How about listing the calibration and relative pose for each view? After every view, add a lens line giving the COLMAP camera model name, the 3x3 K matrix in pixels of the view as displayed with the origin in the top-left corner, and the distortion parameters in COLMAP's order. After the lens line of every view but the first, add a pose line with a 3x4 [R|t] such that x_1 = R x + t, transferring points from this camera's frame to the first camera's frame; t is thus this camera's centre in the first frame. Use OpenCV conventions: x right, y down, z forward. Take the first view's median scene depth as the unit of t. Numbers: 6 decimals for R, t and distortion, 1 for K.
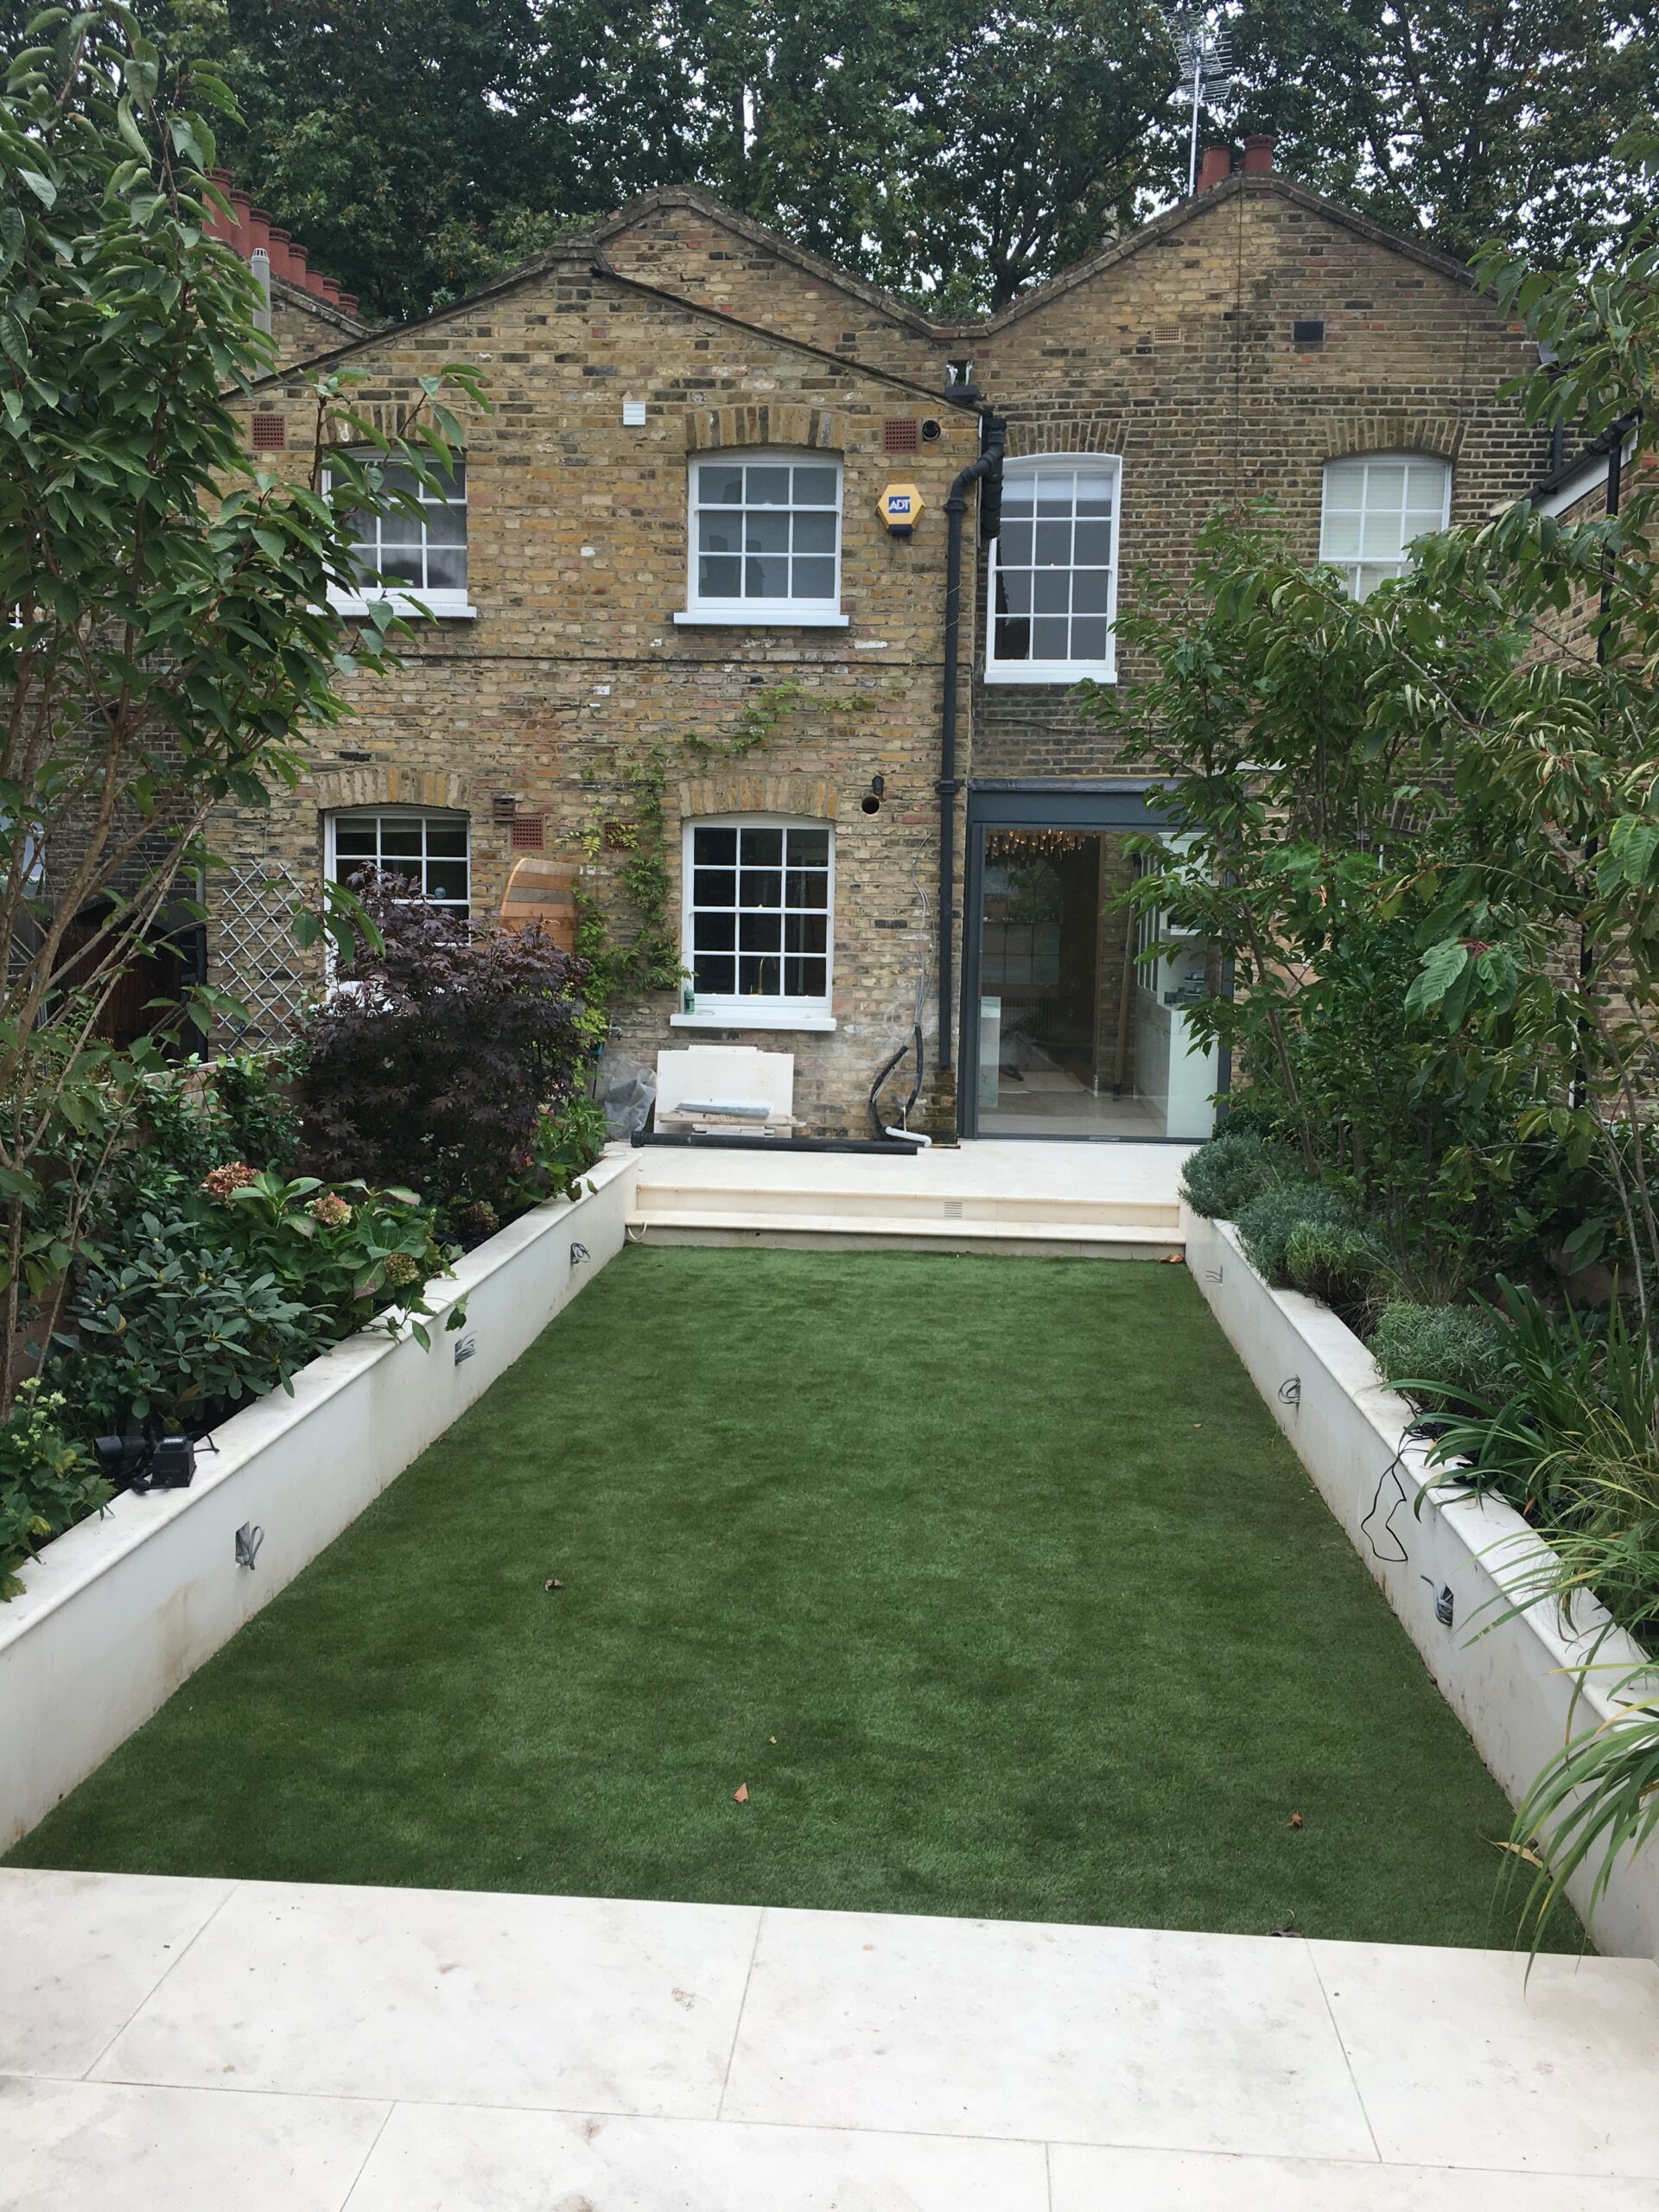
lens RADIAL K [[1863.3, 0, 832.7], [0, 1863.3, 1107.7], [0, 0, 1]] dist [0.043258, -0.052111]
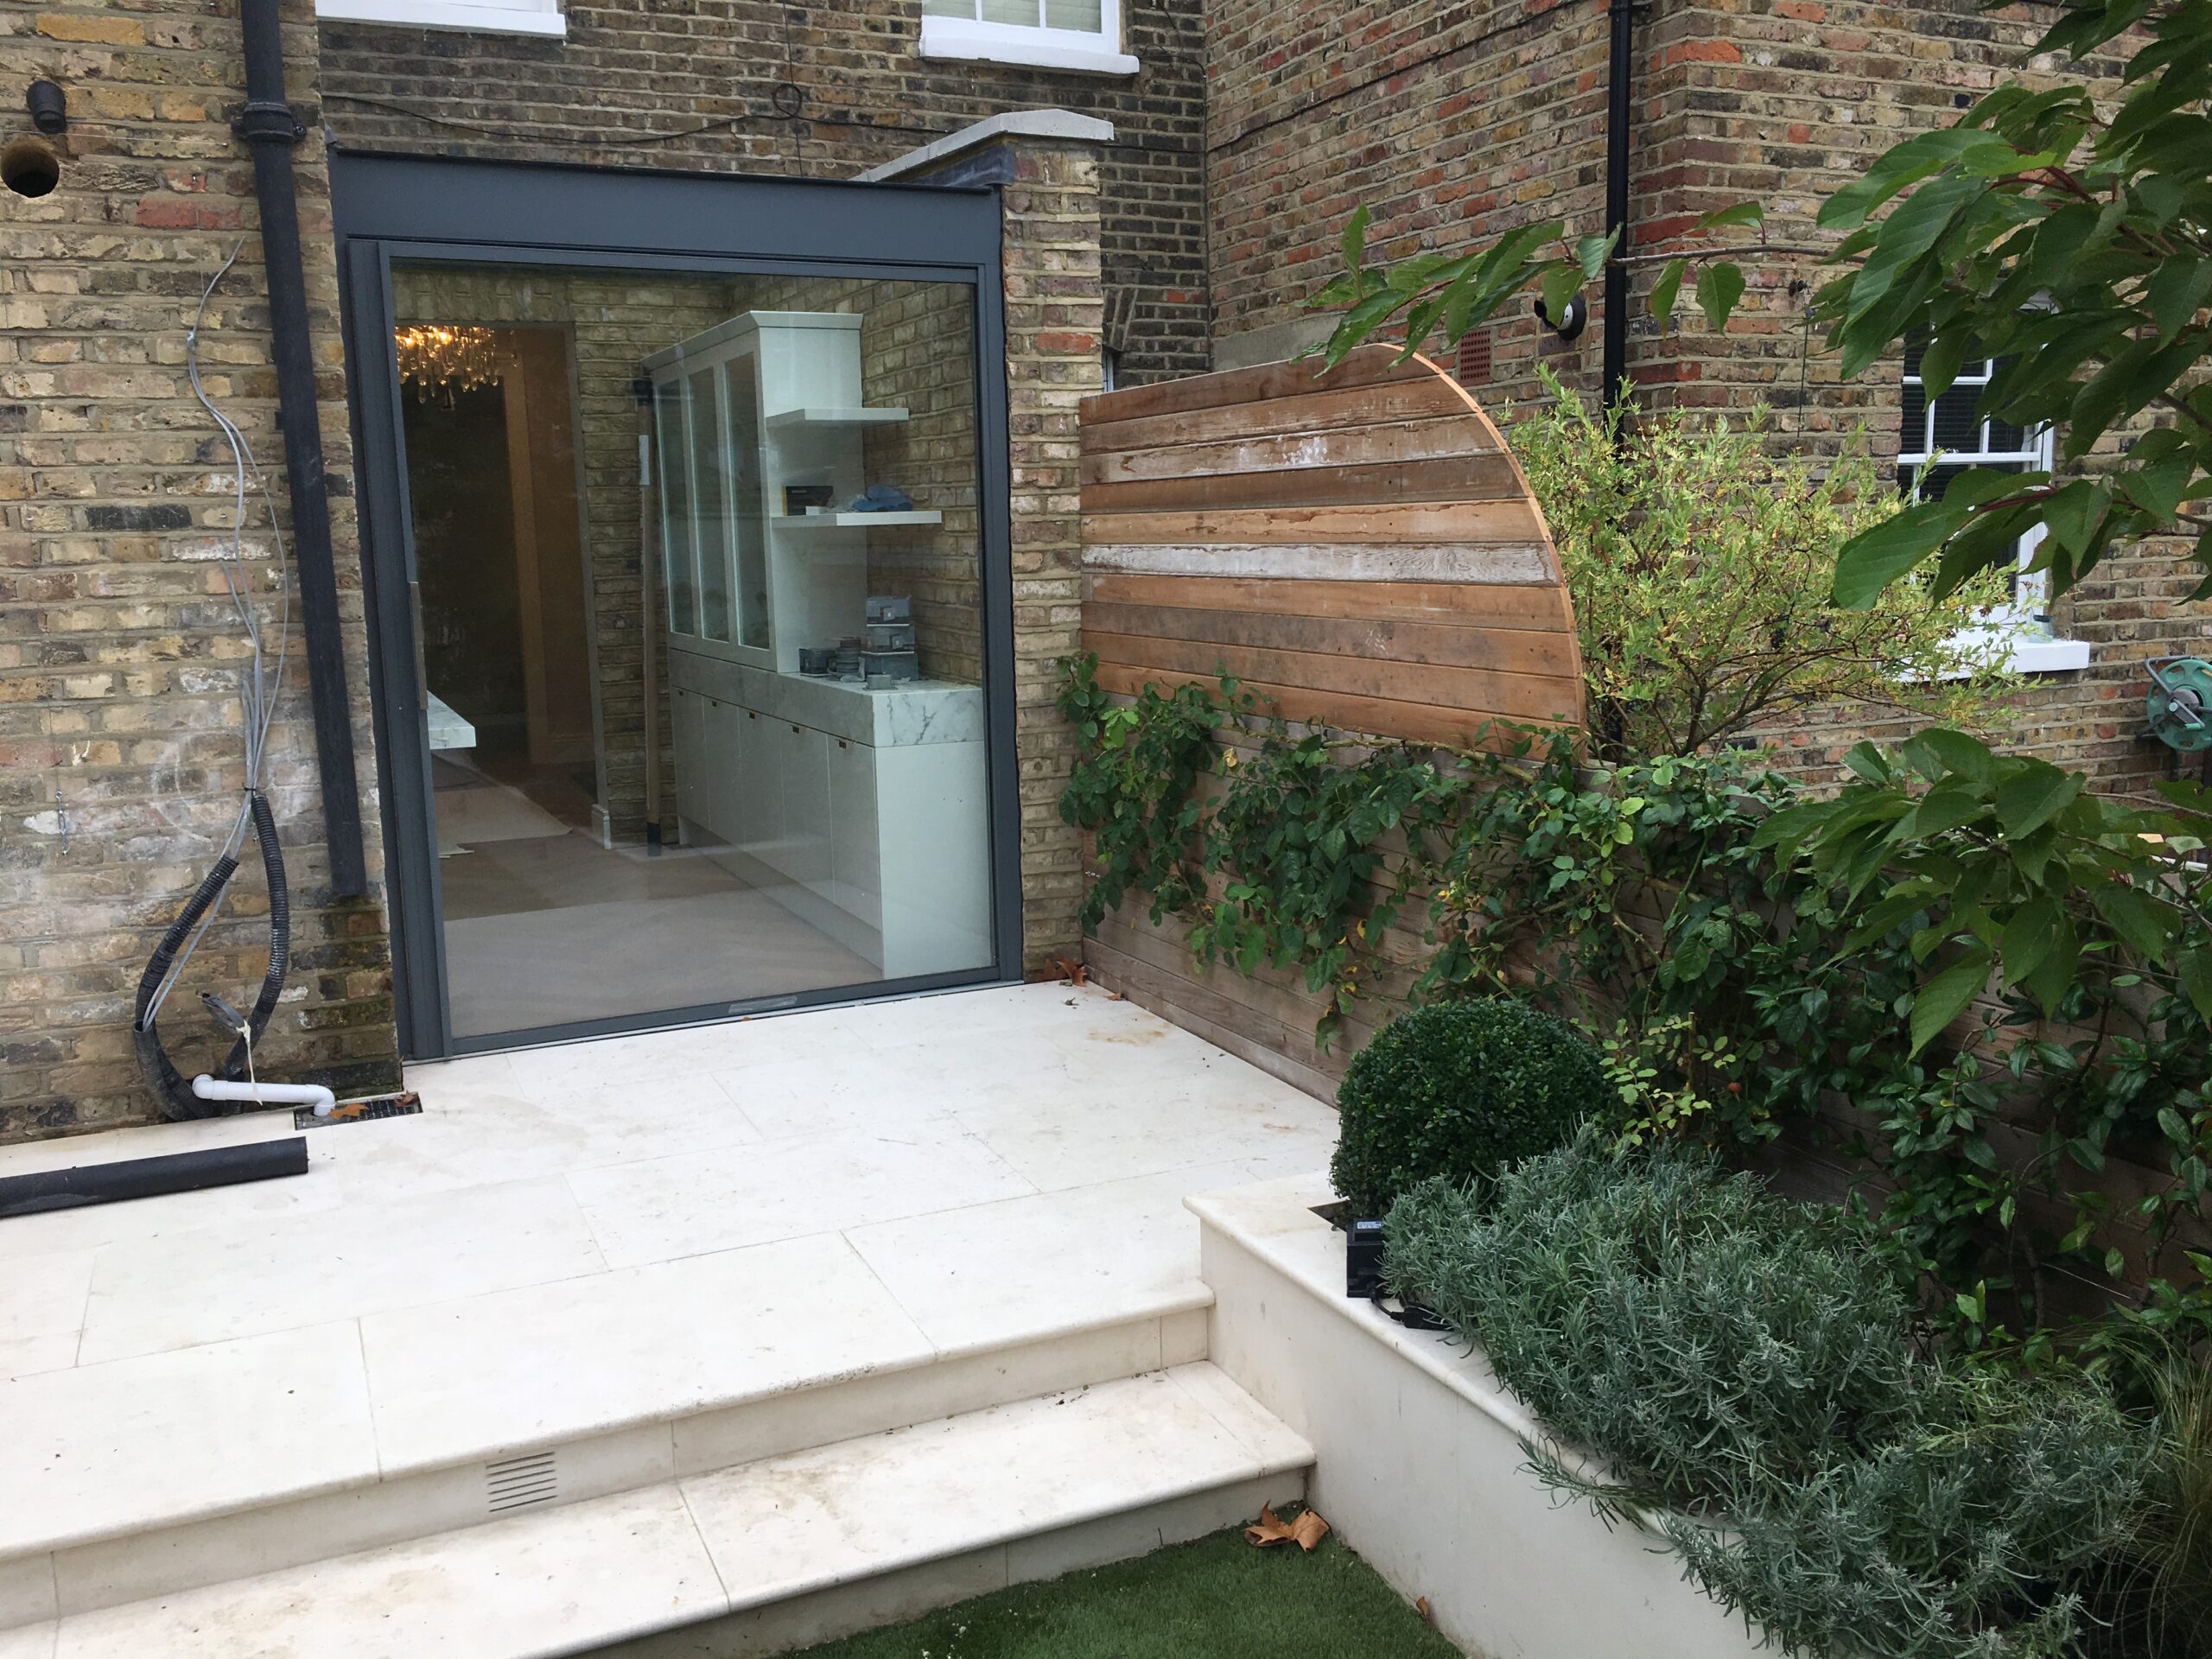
lens RADIAL K [[1863.3, 0, 1107.4], [0, 1863.3, 820.2], [0, 0, 1]] dist [0.043258, -0.052111]
pose [[0.868000, -0.112670, 0.483613, 0.011785], [0.086768, 0.993349, 0.075692, -0.052452], [-0.488925, -0.023739, 0.872003, 0.597557]]
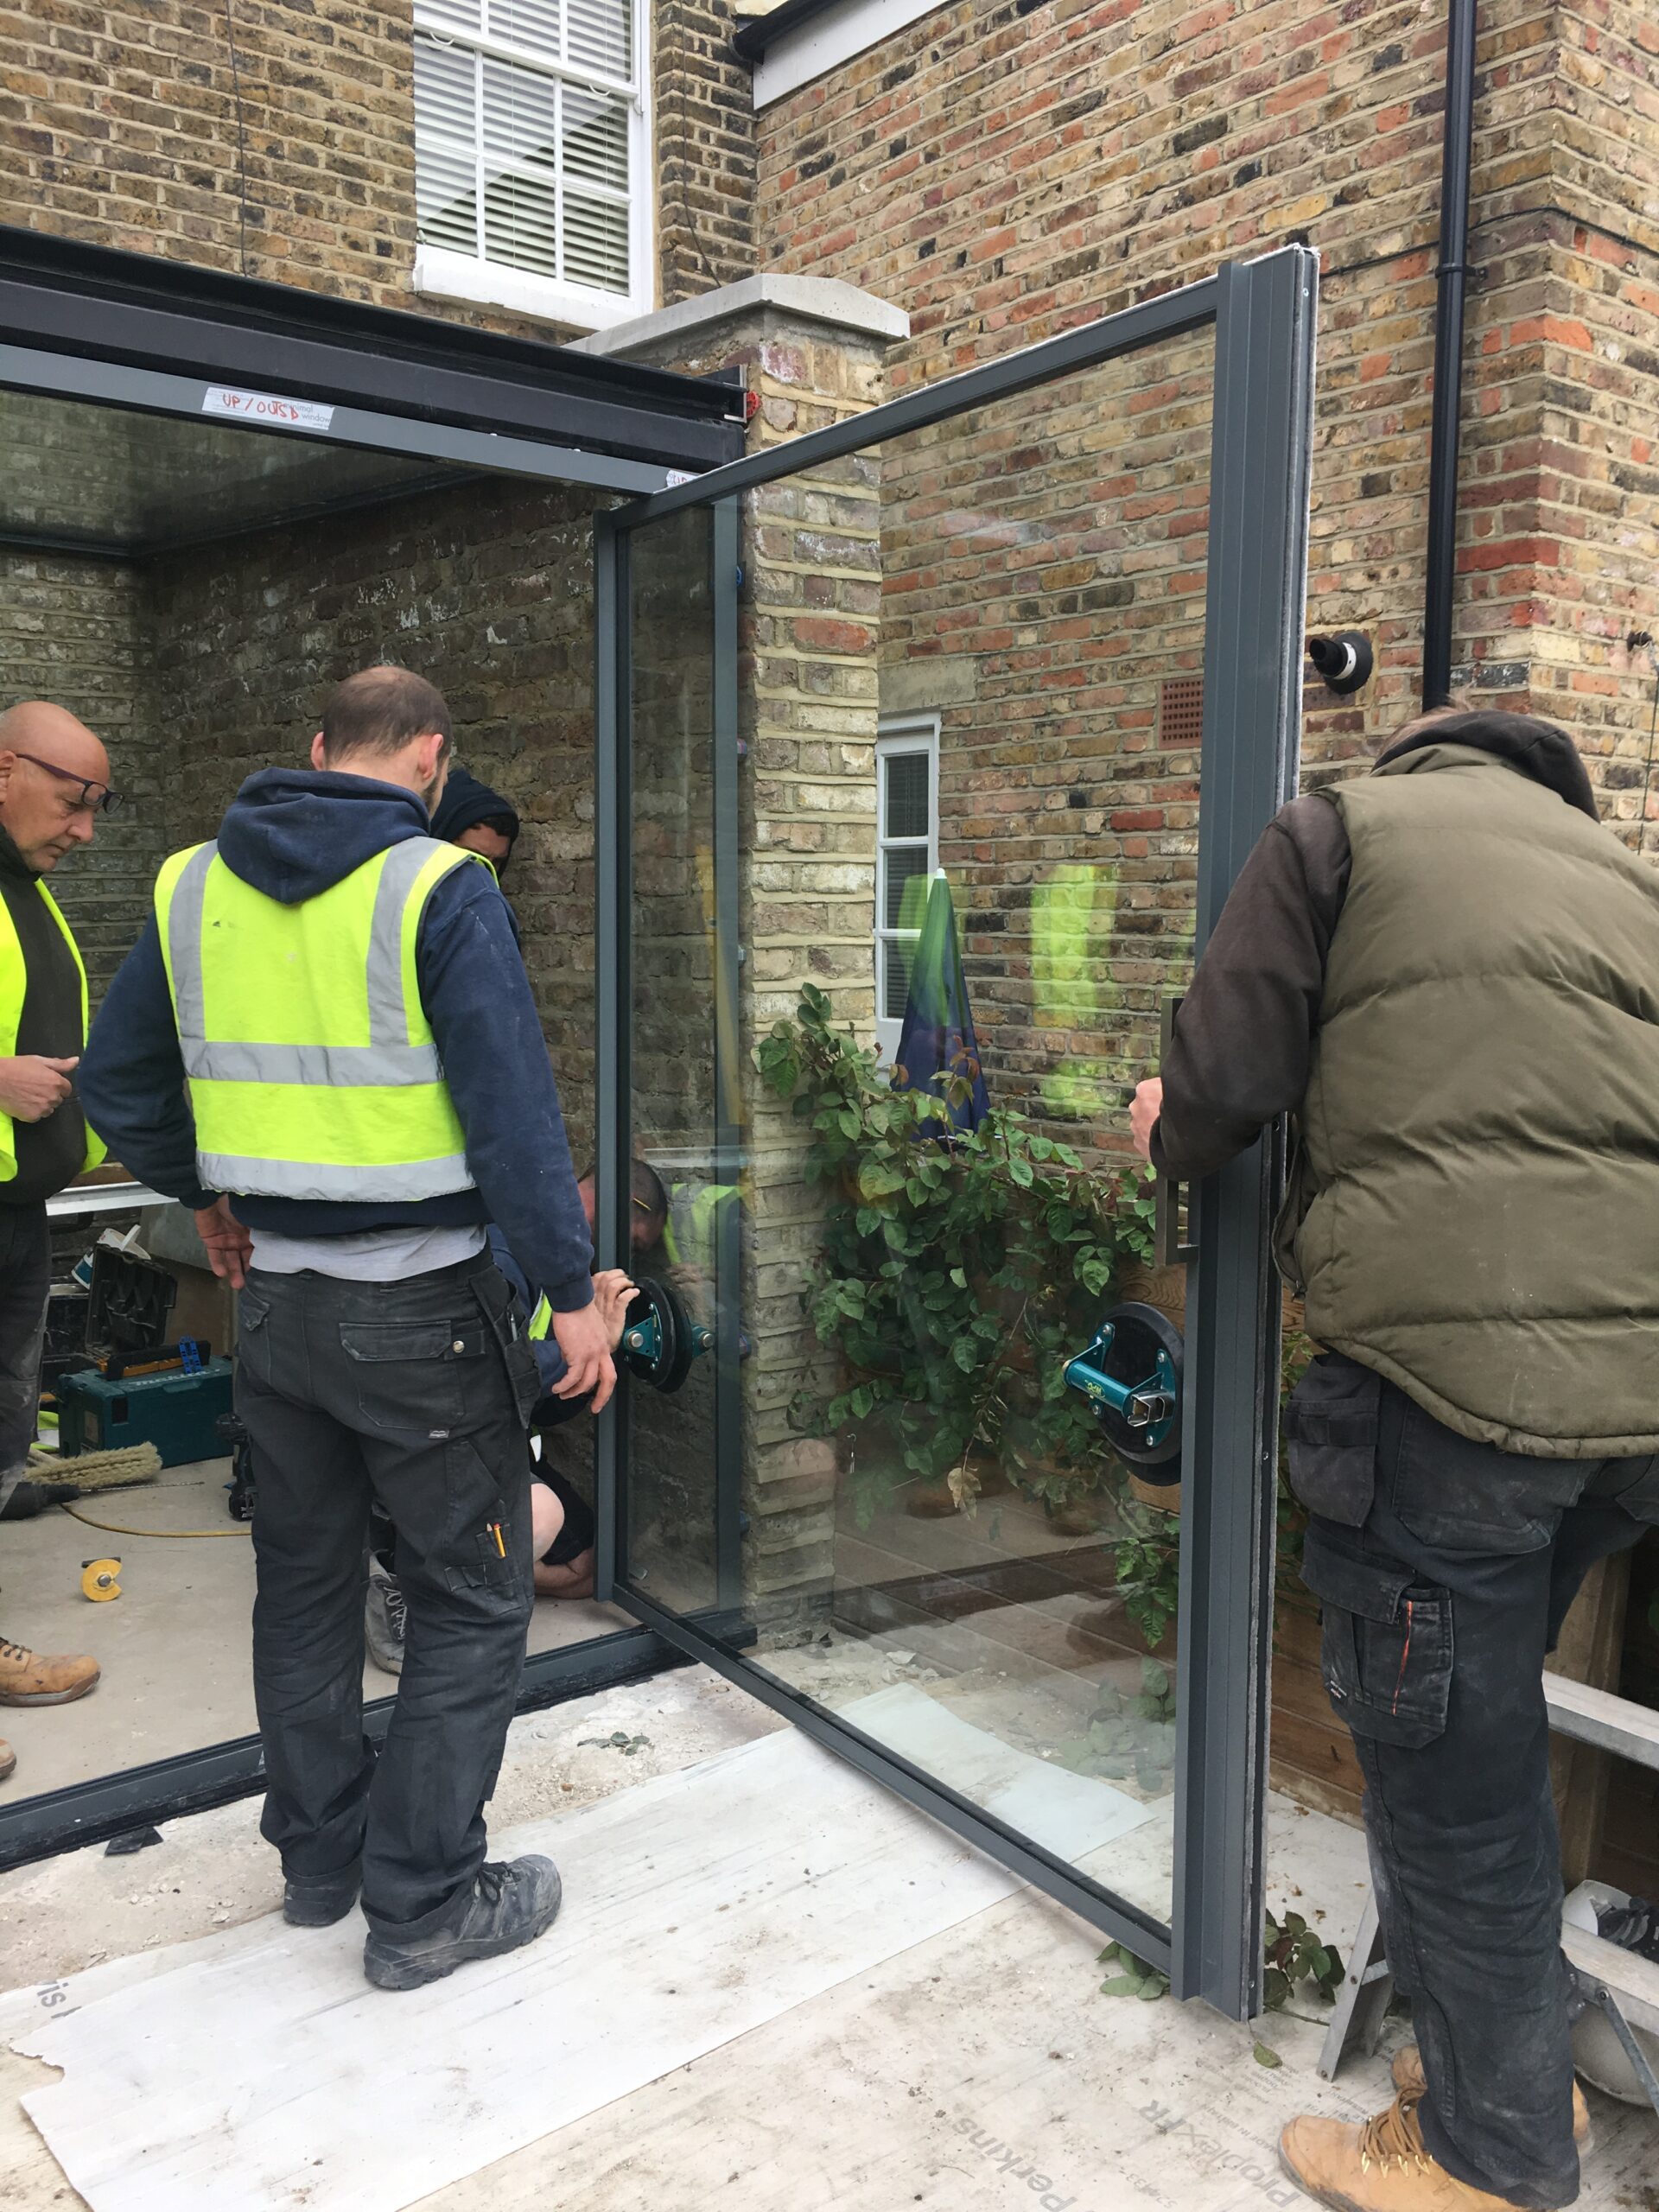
lens RADIAL K [[1863.3, 0, 837.0], [0, 1863.3, 1099.6], [0, 0, 1]] dist [0.043258, -0.052111]
pose [[0.724355, -0.081133, 0.684637, 0.024945], [0.075404, 0.996417, 0.038302, -0.070746], [-0.685292, 0.023880, 0.727877, 0.777046]]
